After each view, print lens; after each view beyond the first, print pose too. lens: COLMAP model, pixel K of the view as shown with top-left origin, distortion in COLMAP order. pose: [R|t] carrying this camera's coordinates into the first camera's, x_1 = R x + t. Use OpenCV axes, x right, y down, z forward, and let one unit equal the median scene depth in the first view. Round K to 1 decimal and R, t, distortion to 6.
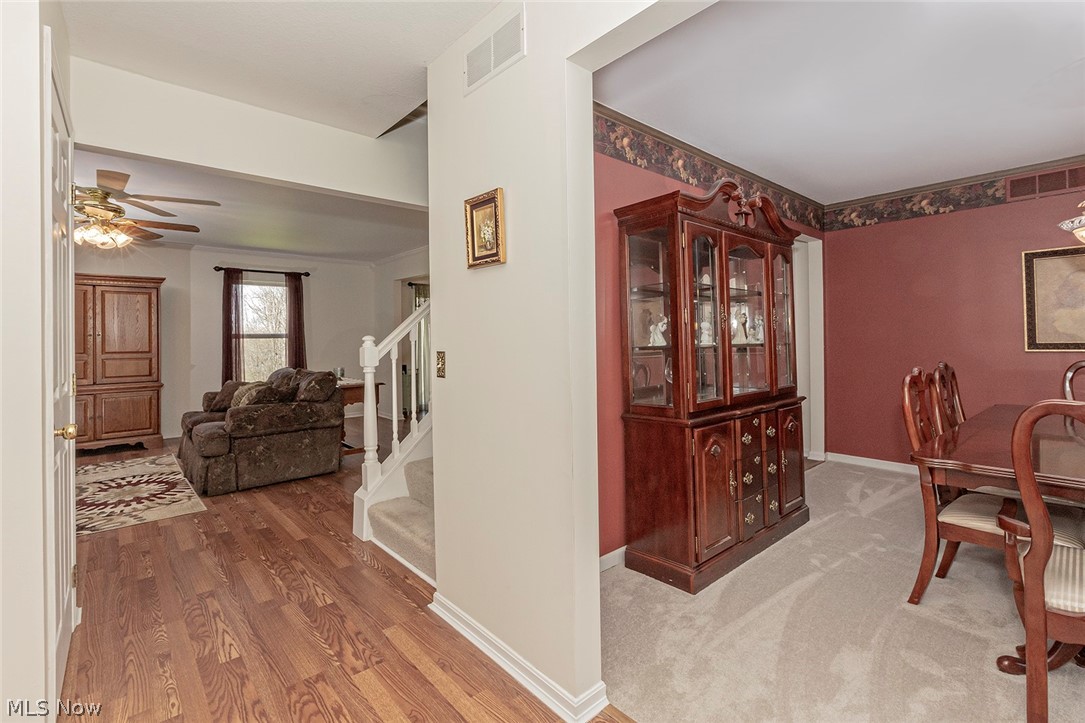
lens RADIAL K [[514.2, 0, 545.1], [0, 514.2, 331.3], [0, 0, 1]] dist [-0.000768, -0.000579]
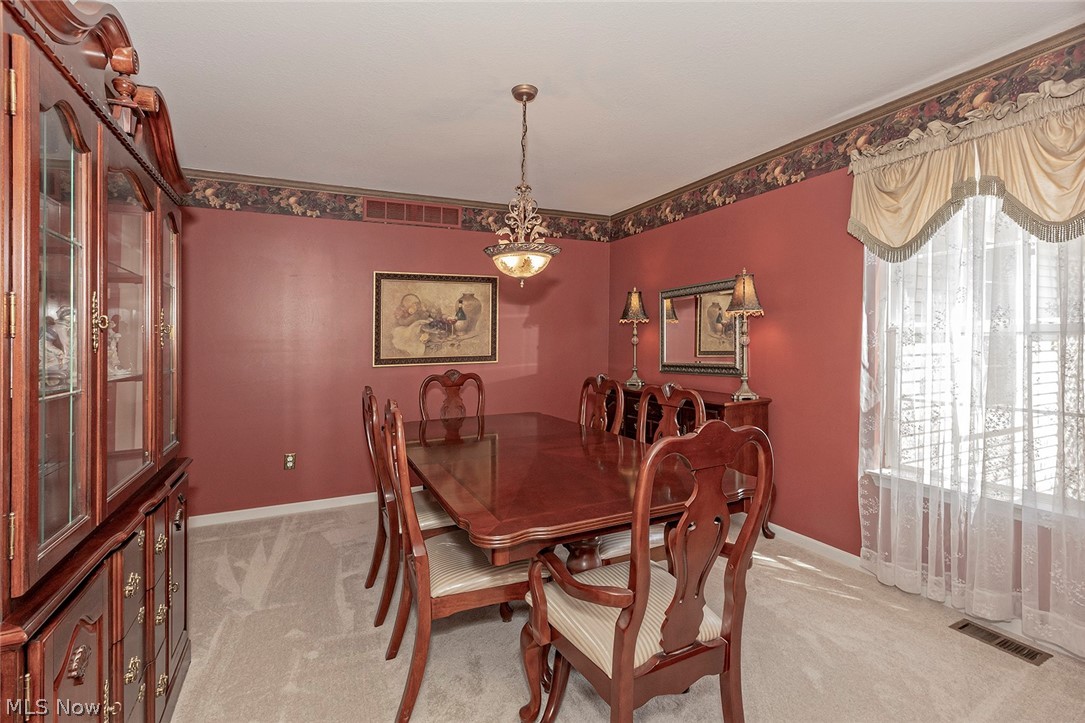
lens RADIAL K [[514.2, 0, 545.1], [0, 514.2, 331.3], [0, 0, 1]] dist [-0.000768, -0.000579]
pose [[0.296045, 0.034040, 0.954567, 0.042851], [-0.006130, 0.999412, -0.033738, -0.000232], [-0.955154, 0.004137, 0.296080, 0.362651]]
